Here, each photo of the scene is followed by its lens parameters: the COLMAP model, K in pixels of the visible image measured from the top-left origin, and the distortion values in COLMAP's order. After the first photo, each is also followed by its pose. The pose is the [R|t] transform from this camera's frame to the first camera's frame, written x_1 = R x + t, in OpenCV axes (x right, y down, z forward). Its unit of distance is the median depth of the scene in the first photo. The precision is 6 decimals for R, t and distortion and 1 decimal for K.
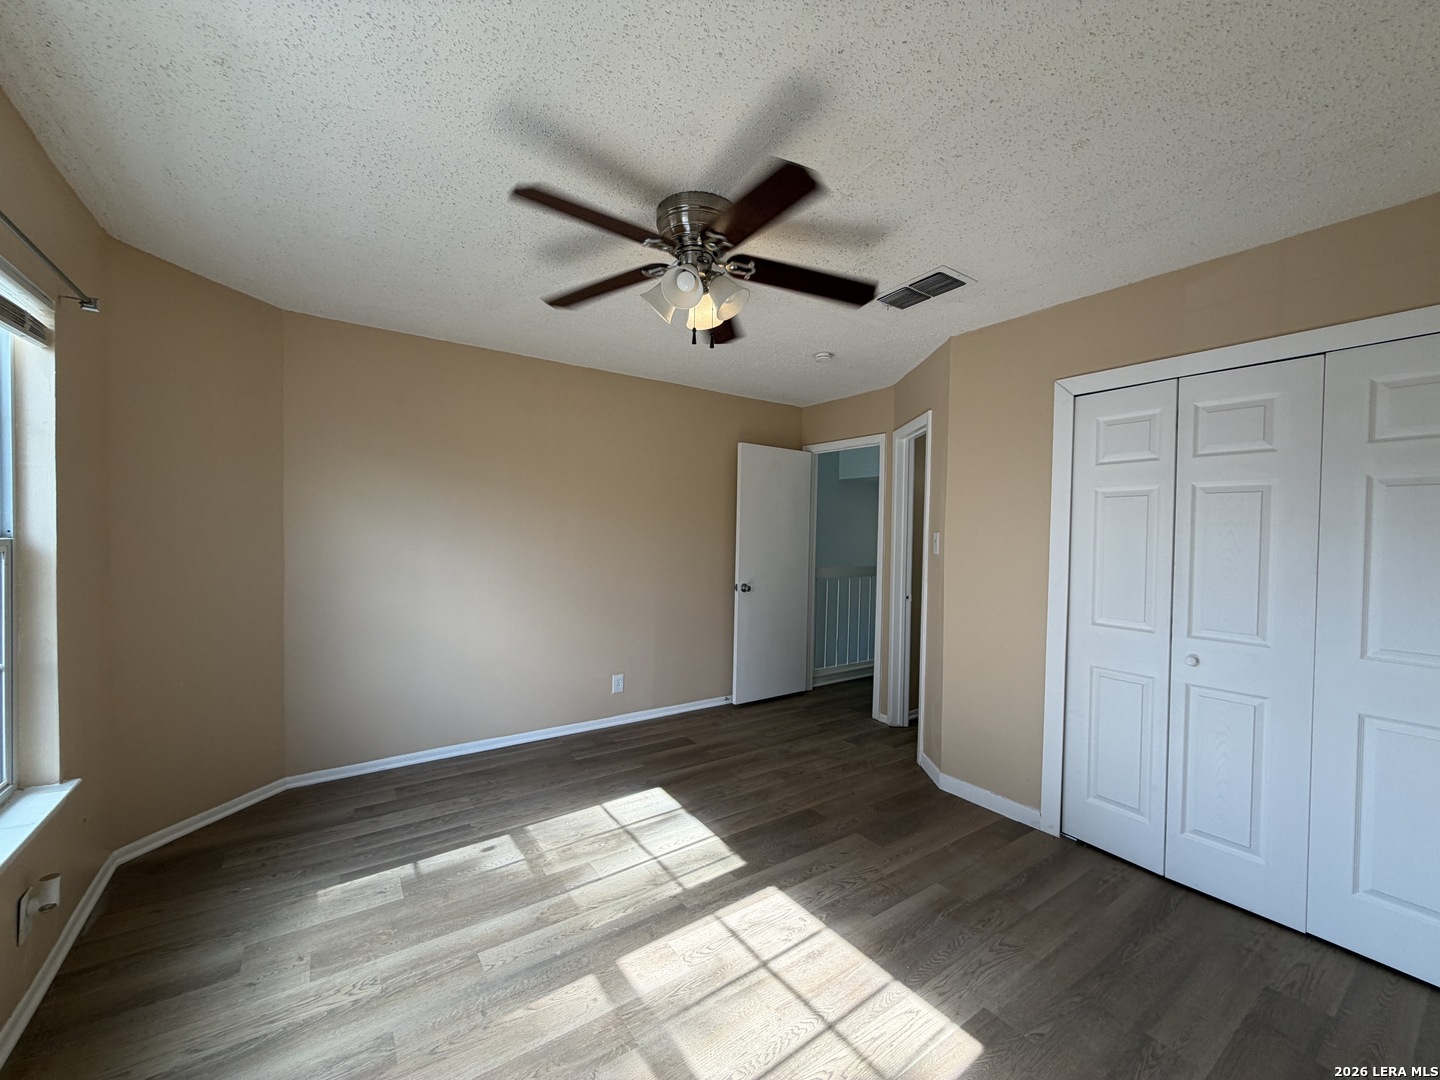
lens RADIAL K [[578.6, 0, 710.7], [0, 578.6, 541.3], [0, 0, 1]] dist [0.003214, -0.000489]
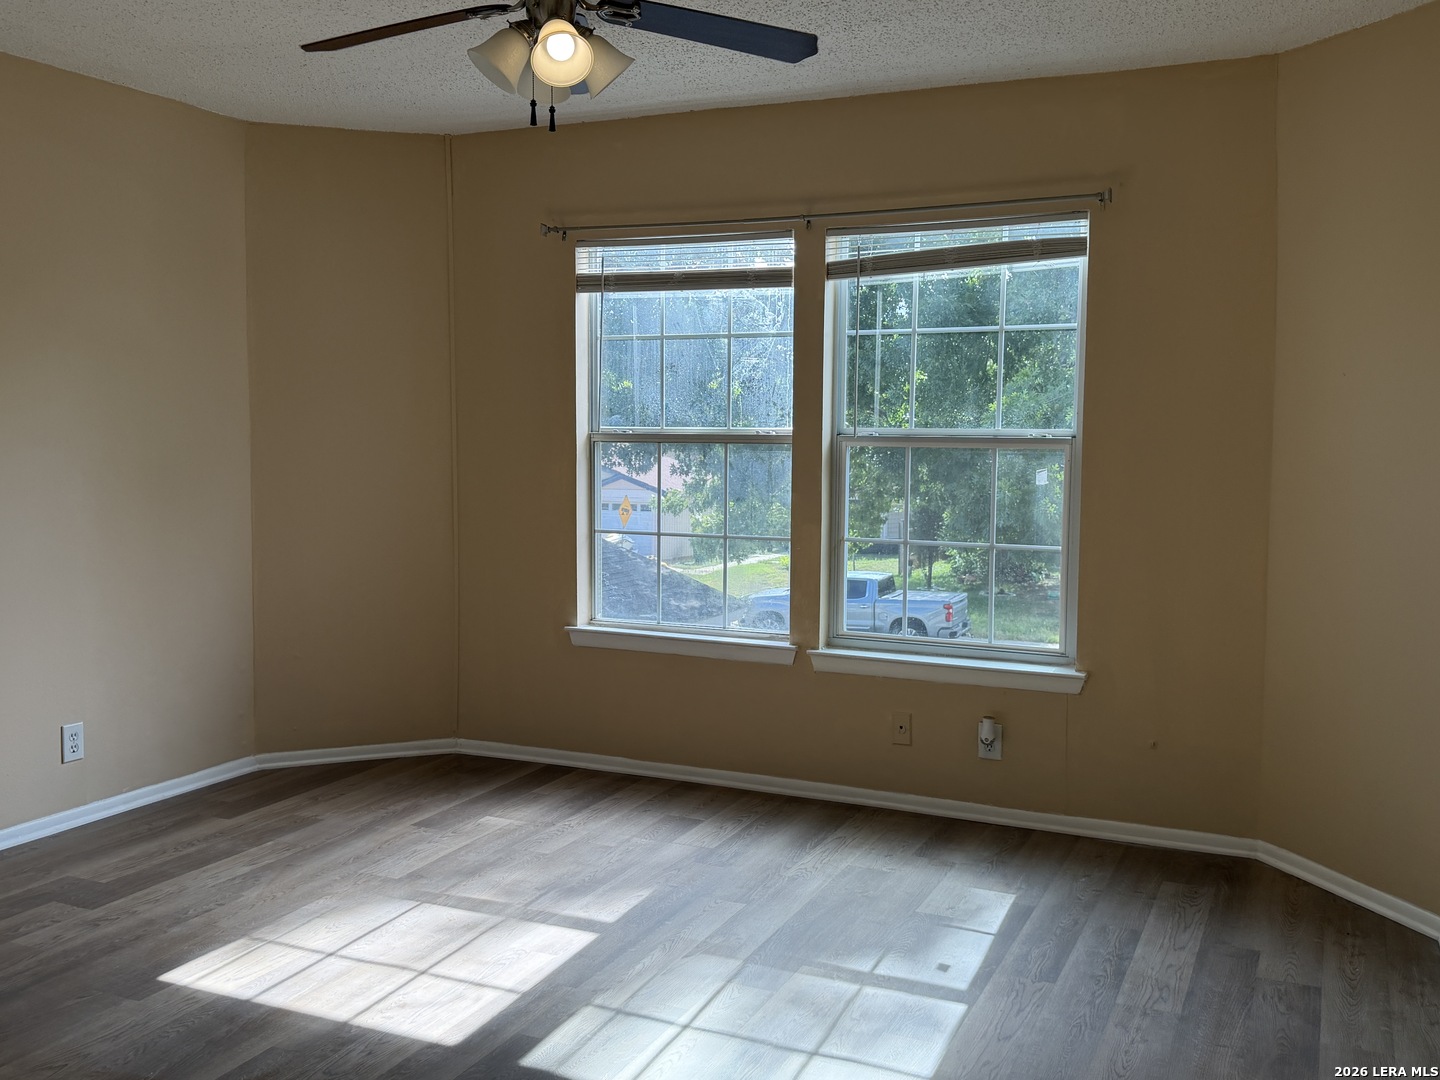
lens RADIAL K [[1311.4, 0, 712.7], [0, 1311.4, 541.6], [0, 0, 1]] dist [0.018769, 0.000000]
pose [[-0.857536, 0.020679, -0.514008, 0.543509], [-0.029295, 0.995607, 0.088927, -0.005997], [0.513589, 0.091316, -0.853163, 2.202043]]
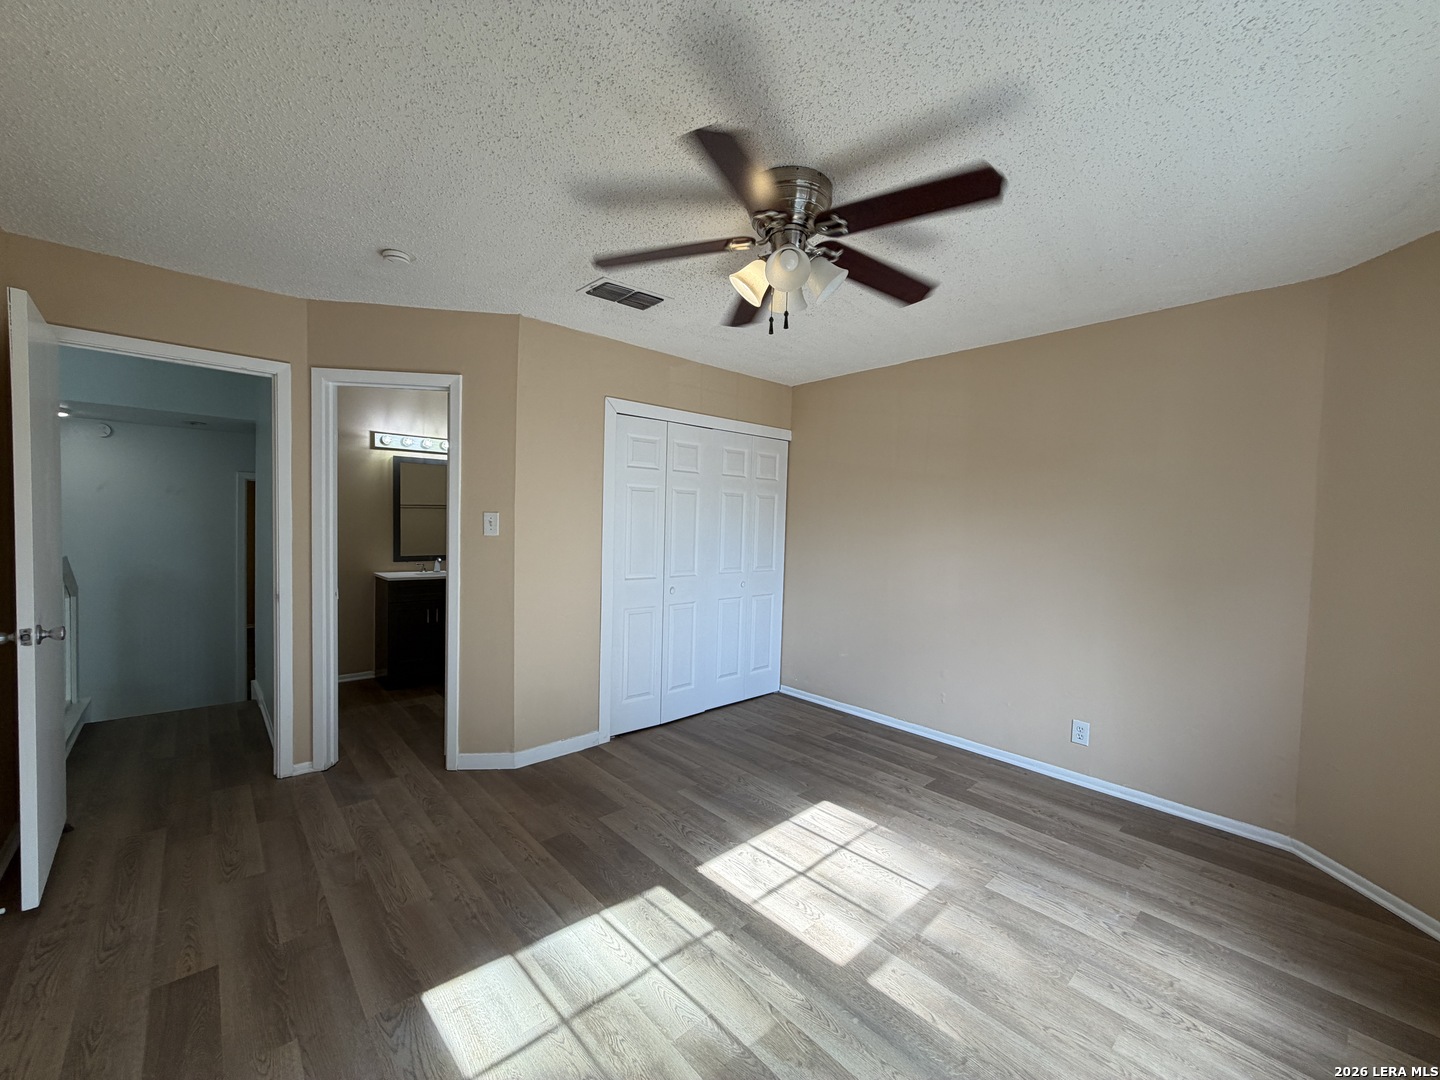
lens RADIAL K [[578.6, 0, 722.3], [0, 578.6, 541.6], [0, 0, 1]] dist [0.003214, -0.000489]
pose [[-0.144059, -0.059210, 0.987796, -0.885554], [-0.011470, 0.998241, 0.058164, -0.040179], [-0.989503, -0.002951, -0.144484, 1.122875]]
